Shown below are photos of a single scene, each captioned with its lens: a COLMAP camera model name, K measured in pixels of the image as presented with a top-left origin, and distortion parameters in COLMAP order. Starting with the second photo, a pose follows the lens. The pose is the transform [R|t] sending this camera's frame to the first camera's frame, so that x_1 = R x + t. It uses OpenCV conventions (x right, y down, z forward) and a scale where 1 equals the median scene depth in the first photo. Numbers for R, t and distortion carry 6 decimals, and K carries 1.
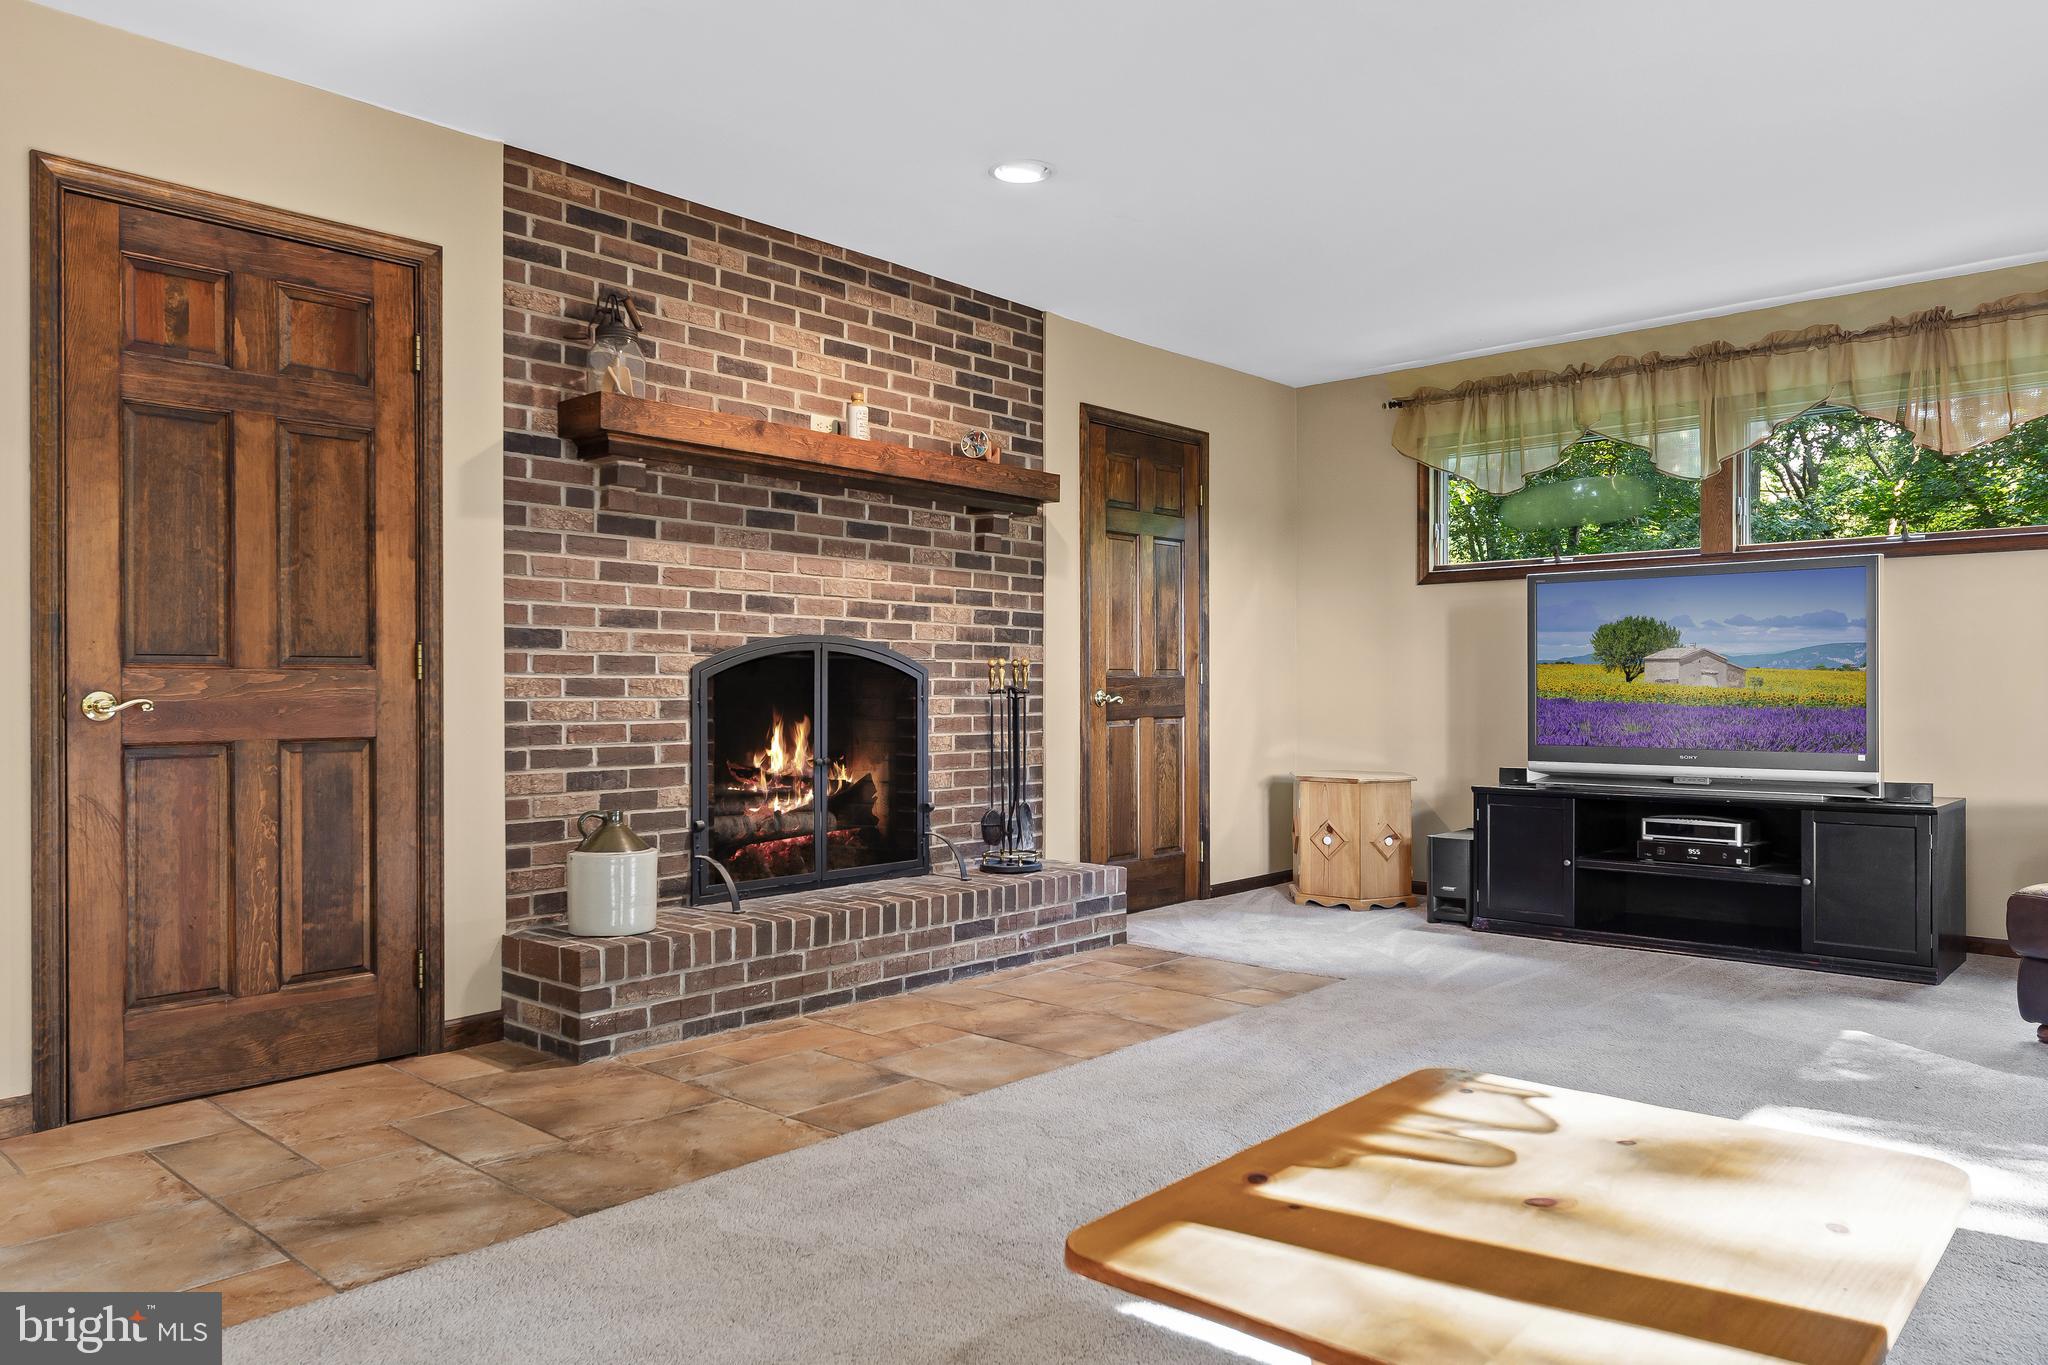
lens RADIAL K [[1362.4, 0, 1025.3], [0, 1362.4, 689.3], [0, 0, 1]] dist [0.012650, -0.018332]
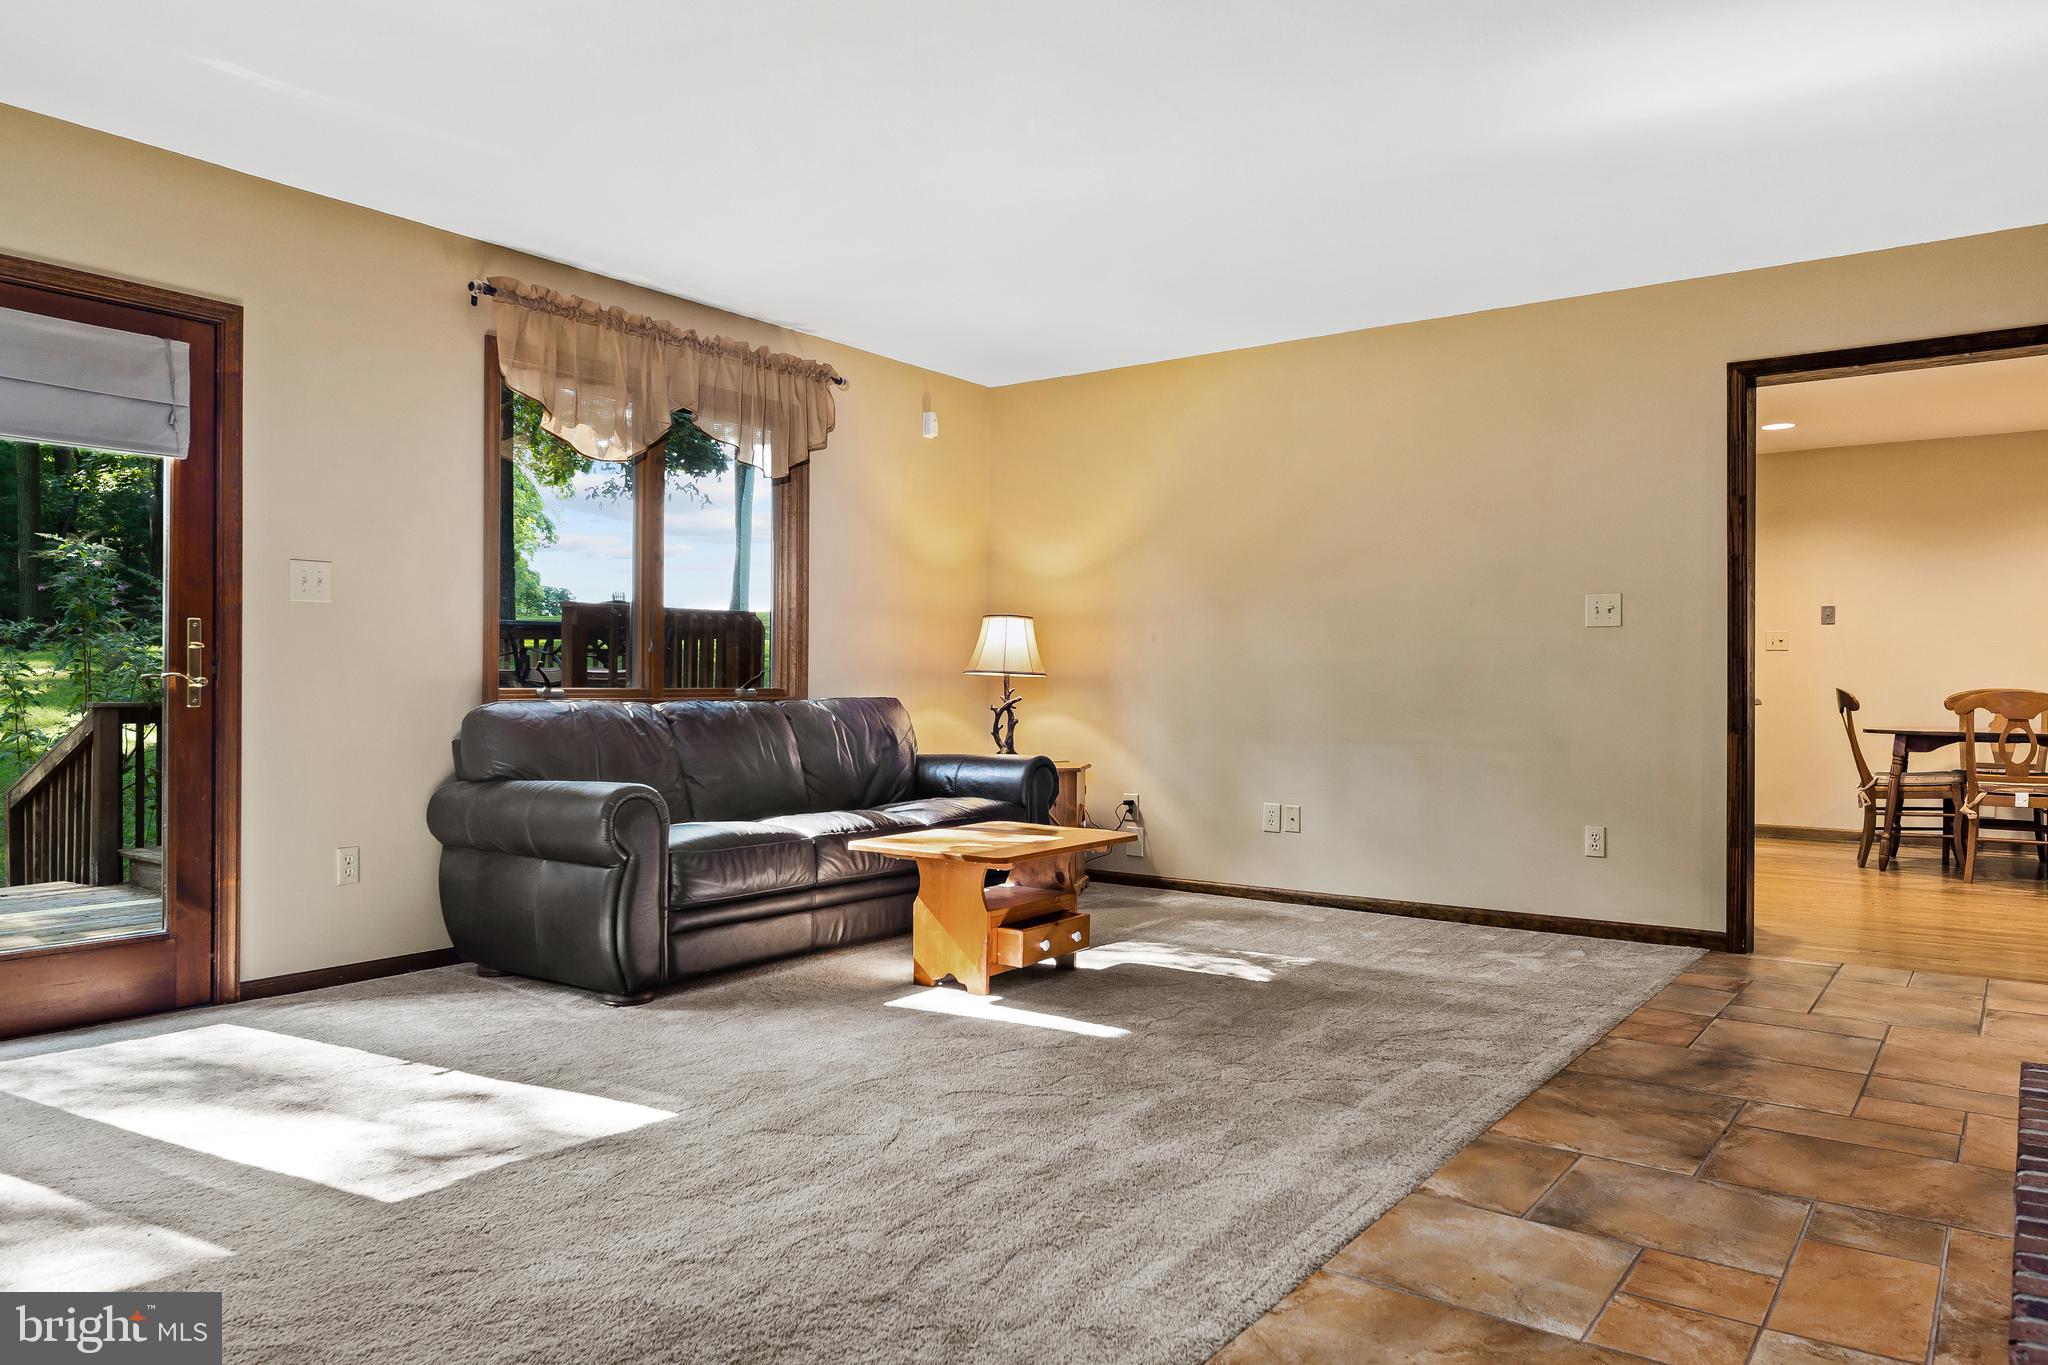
lens RADIAL K [[1362.4, 0, 1029.4], [0, 1362.4, 690.1], [0, 0, 1]] dist [0.012650, -0.018332]
pose [[-0.994473, -0.004220, -0.104903, 0.223647], [-0.004497, 0.999987, 0.002407, 0.003149], [0.104892, 0.002865, -0.994480, 1.455730]]
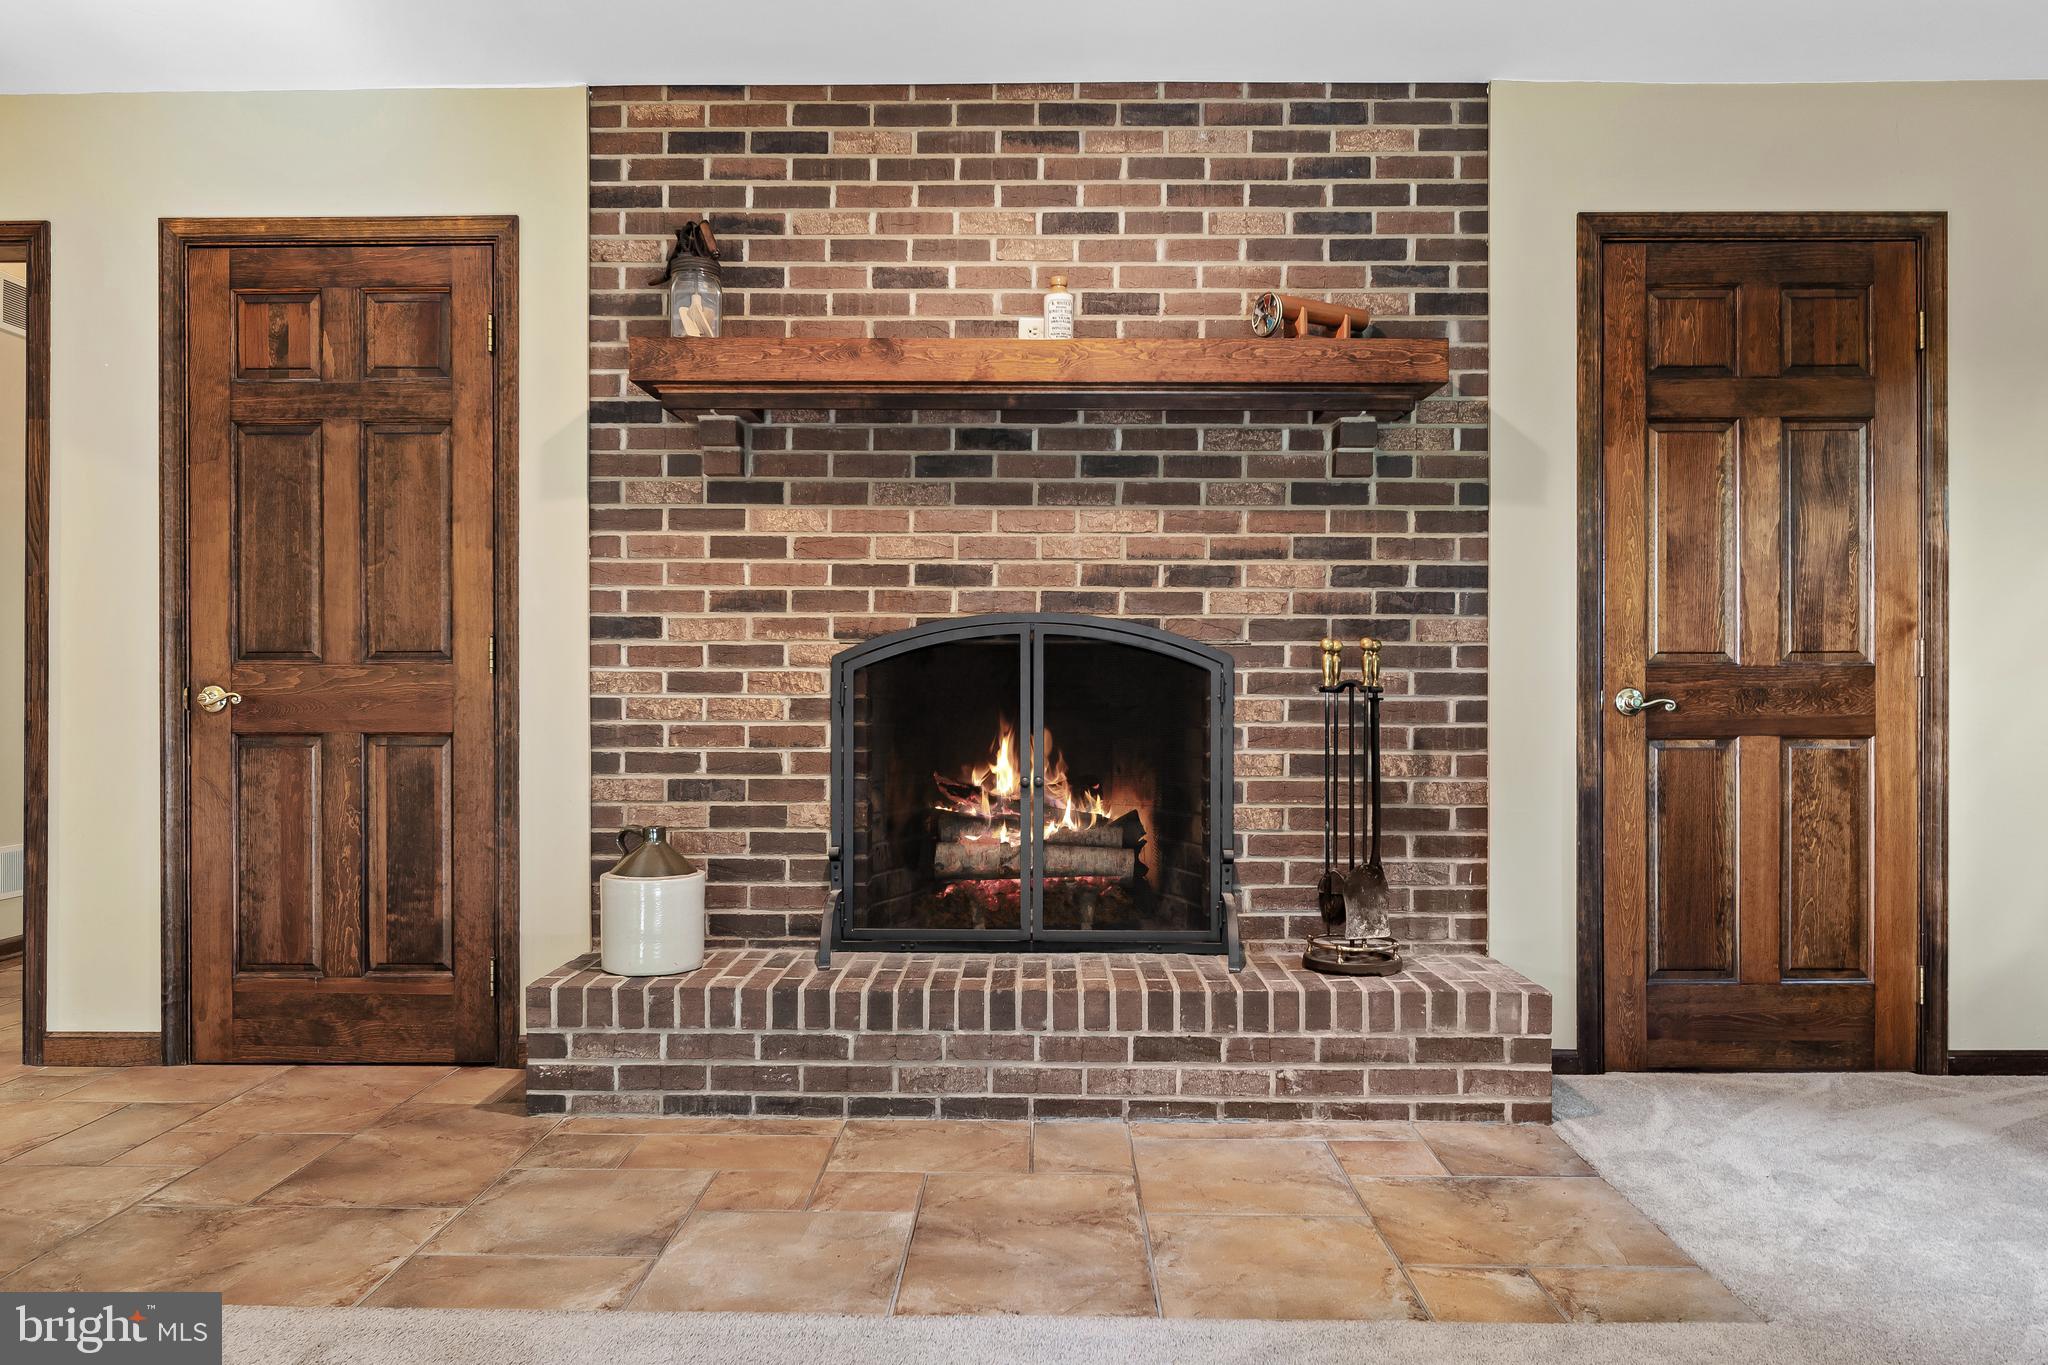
lens RADIAL K [[1362.4, 0, 1030.7], [0, 1362.4, 686.4], [0, 0, 1]] dist [0.012650, -0.018332]
pose [[0.663507, 0.003262, -0.748163, 0.476386], [-0.001921, 0.999995, 0.002656, -0.001570], [0.748168, -0.000325, 0.663510, 0.590229]]
